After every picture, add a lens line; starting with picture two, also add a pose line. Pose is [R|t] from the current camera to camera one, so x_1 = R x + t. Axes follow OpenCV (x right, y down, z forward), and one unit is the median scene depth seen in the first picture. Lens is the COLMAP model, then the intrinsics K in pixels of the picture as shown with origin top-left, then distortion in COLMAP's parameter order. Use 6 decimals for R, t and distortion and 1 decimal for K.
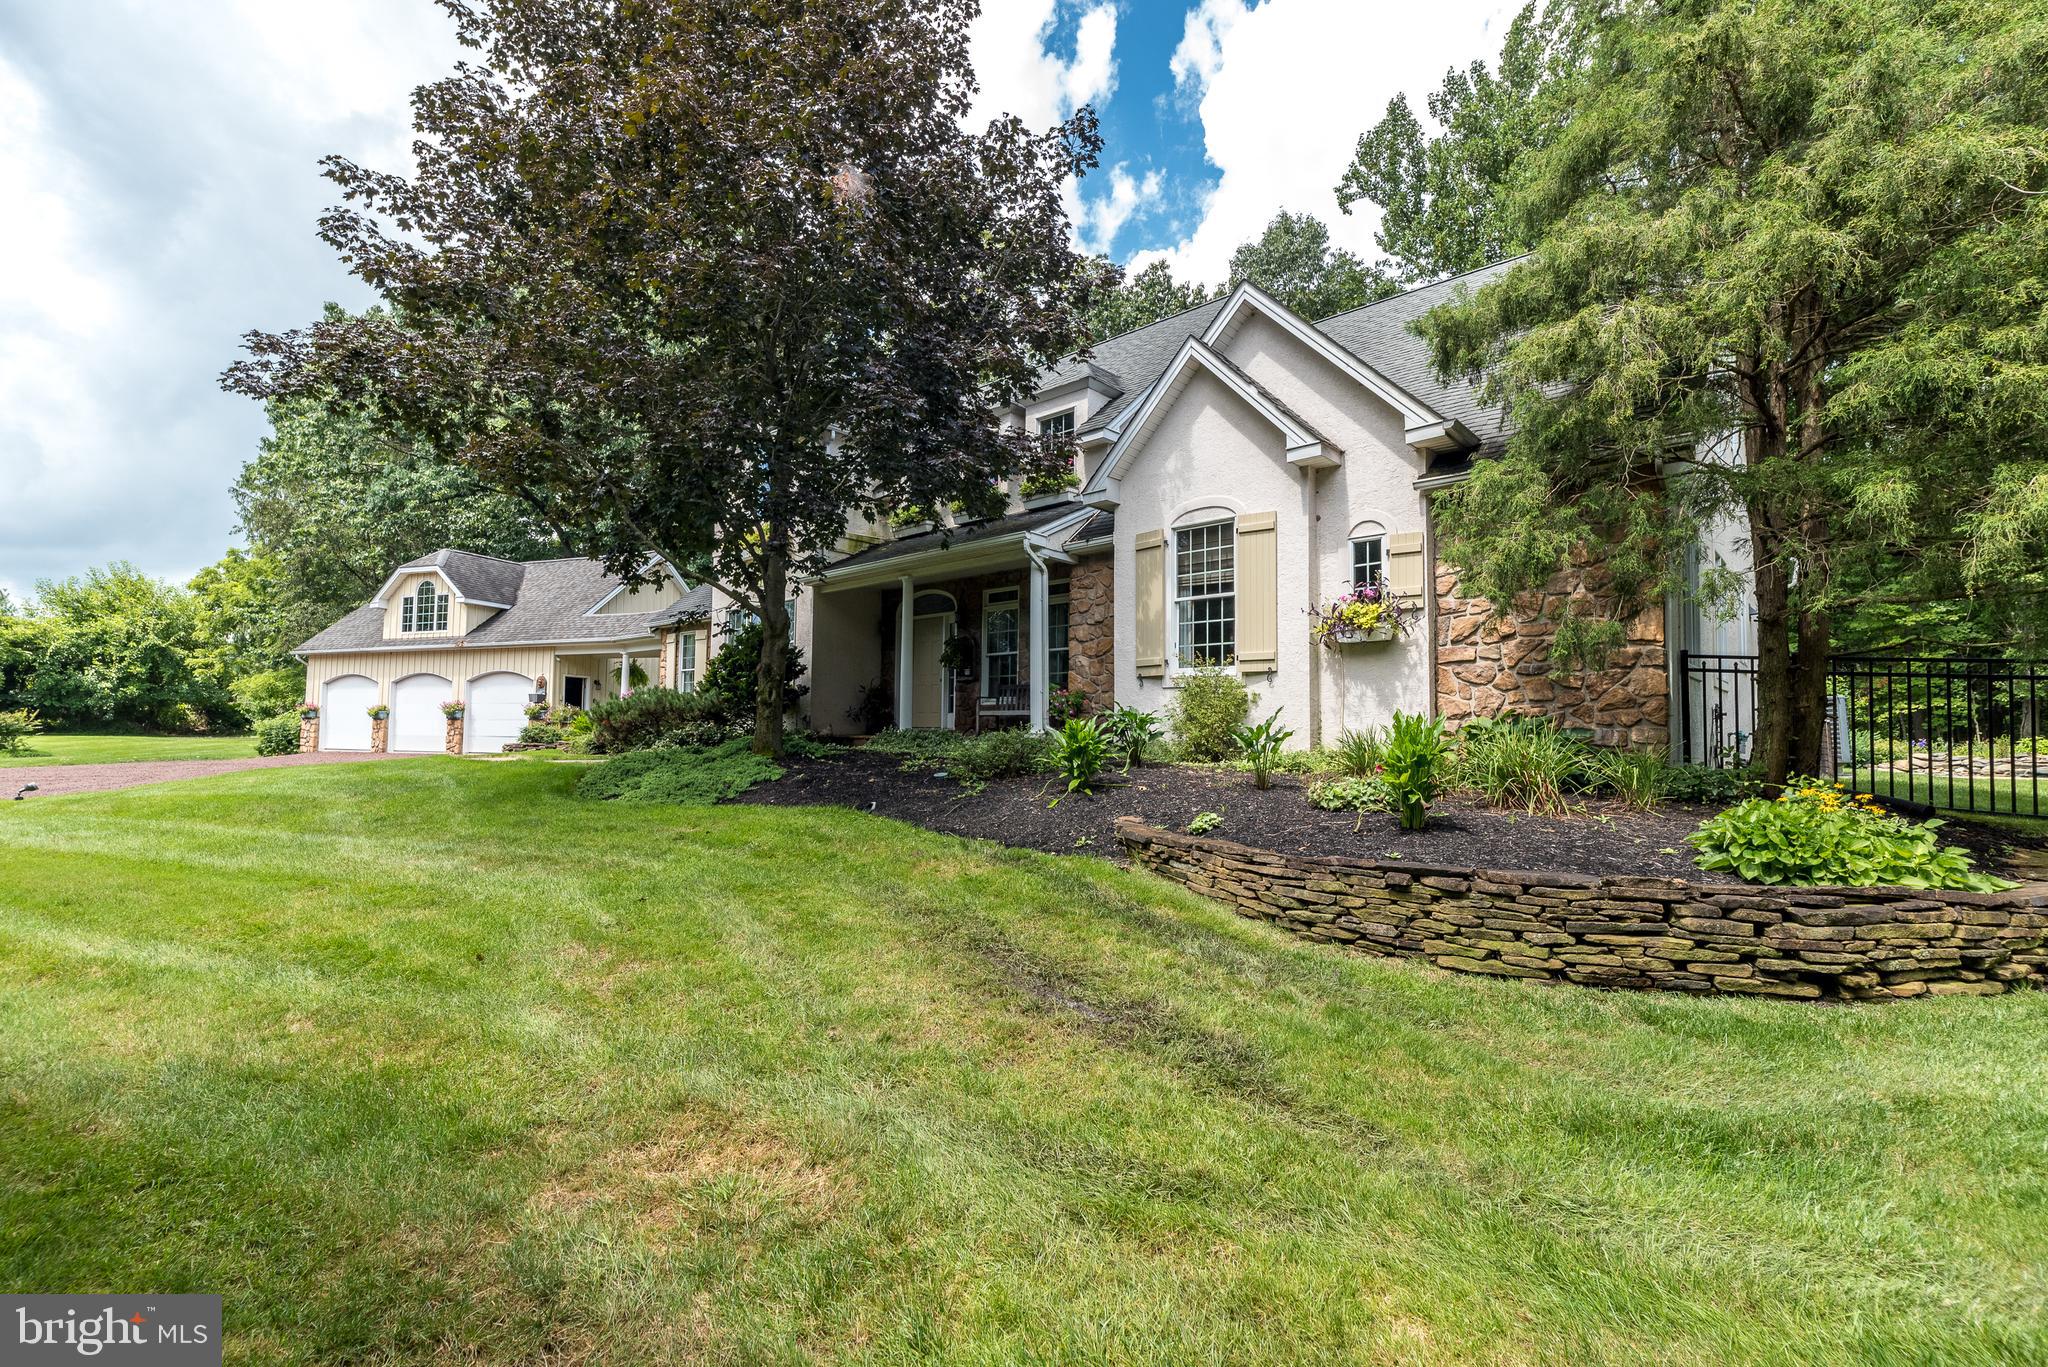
lens RADIAL K [[893.3, 0, 1031.2], [0, 893.3, 683.8], [0, 0, 1]] dist [0.000962, 0.001092]
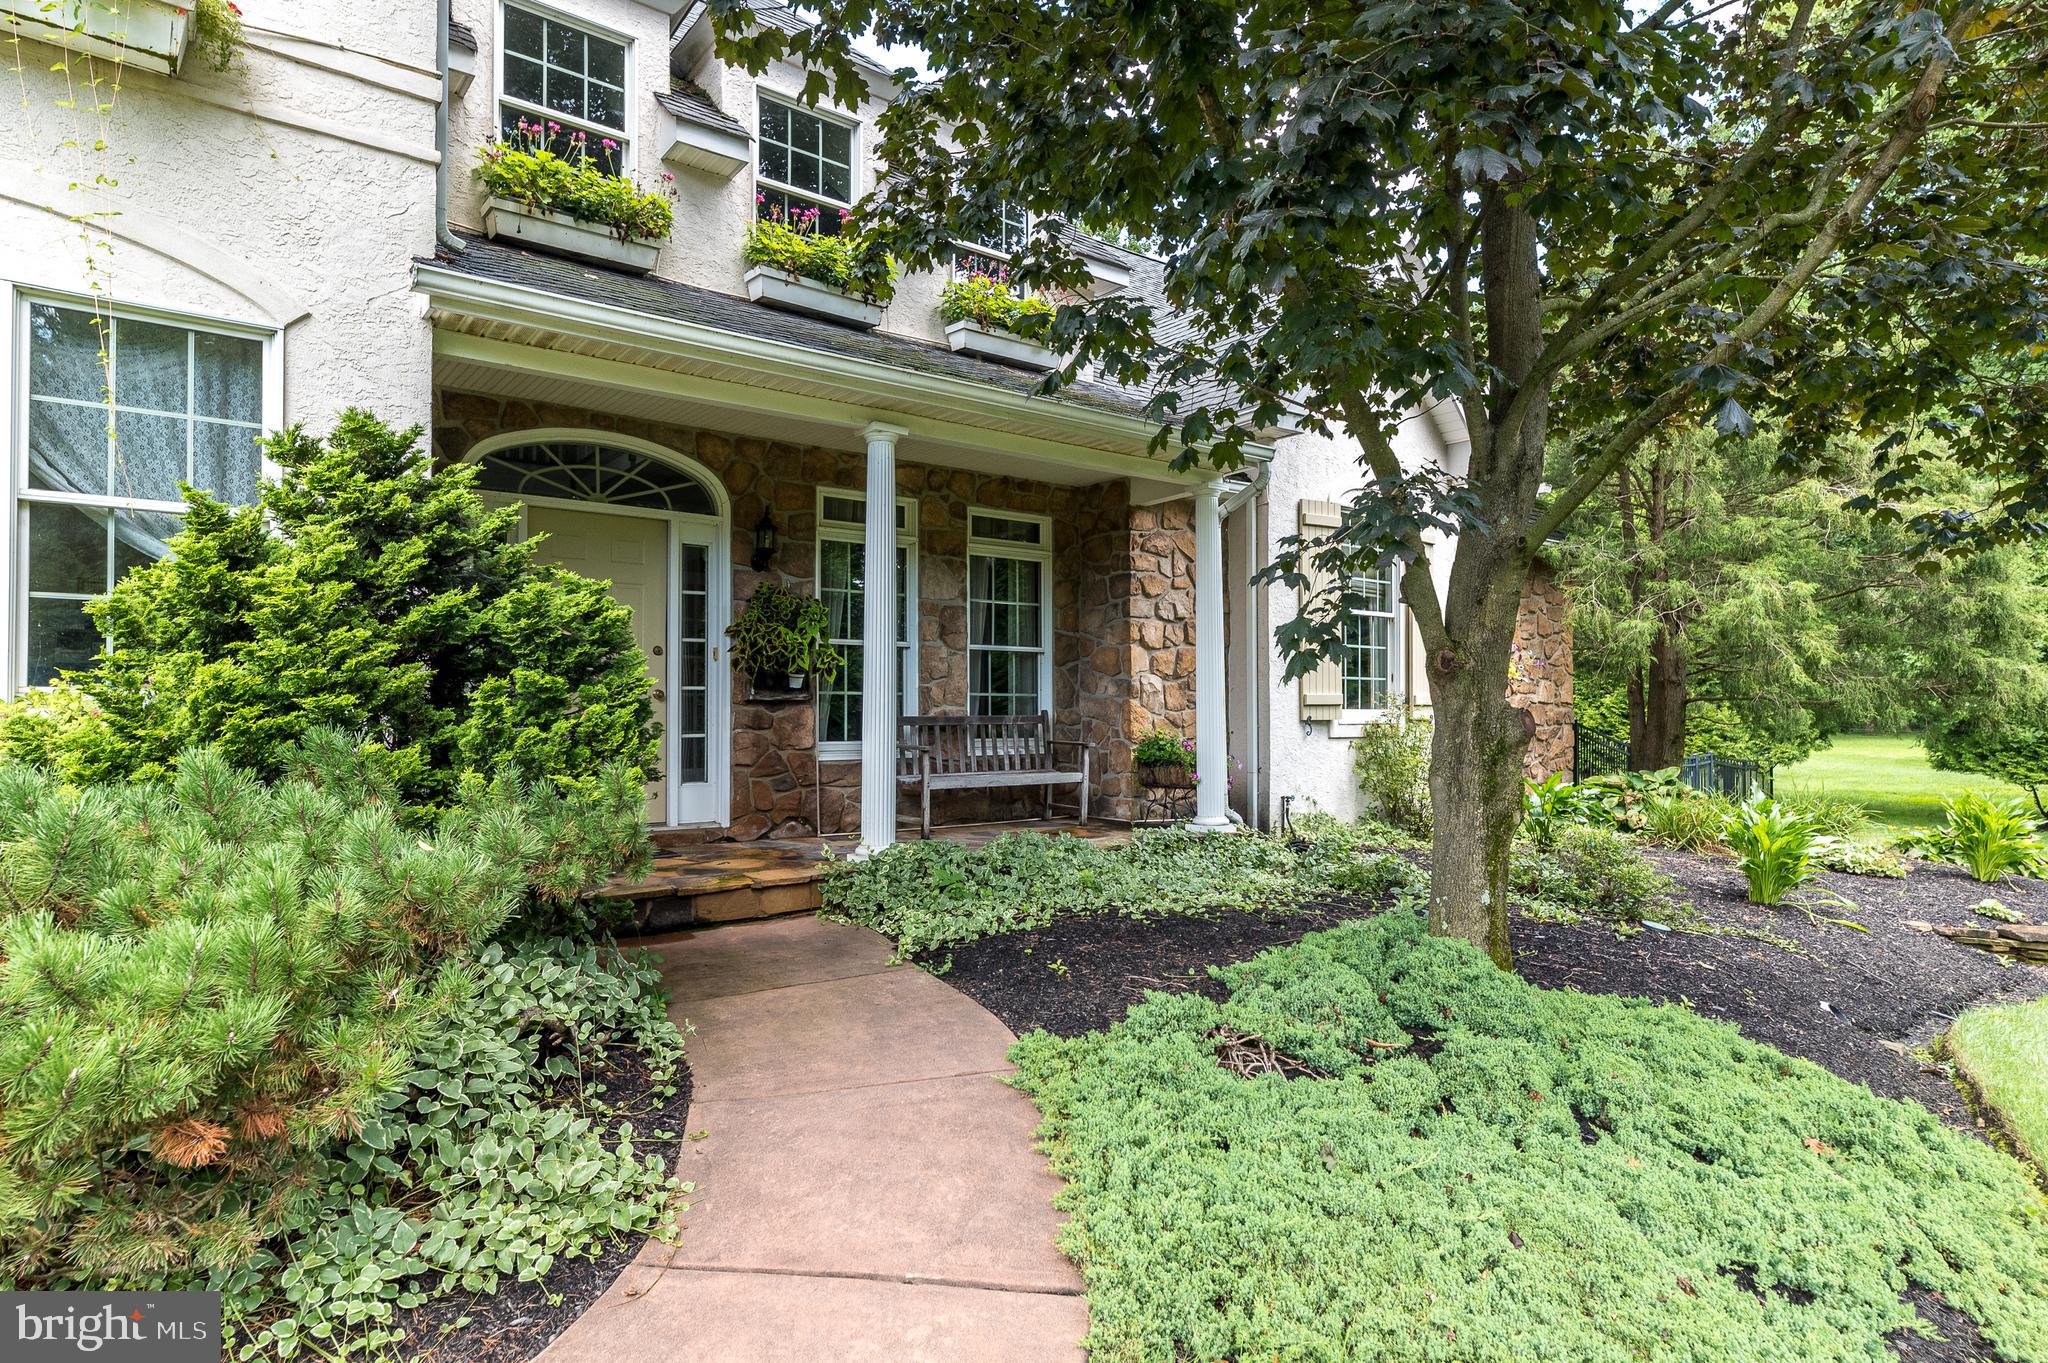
lens RADIAL K [[1083.6, 0, 1026.0], [0, 1083.6, 687.2], [0, 0, 1]] dist [0.008182, -0.003179]
pose [[0.177634, 0.013760, 0.984000, -0.765629], [-0.050633, 0.998706, -0.004825, -0.019770], [-0.982793, -0.048966, 0.178101, 1.179904]]
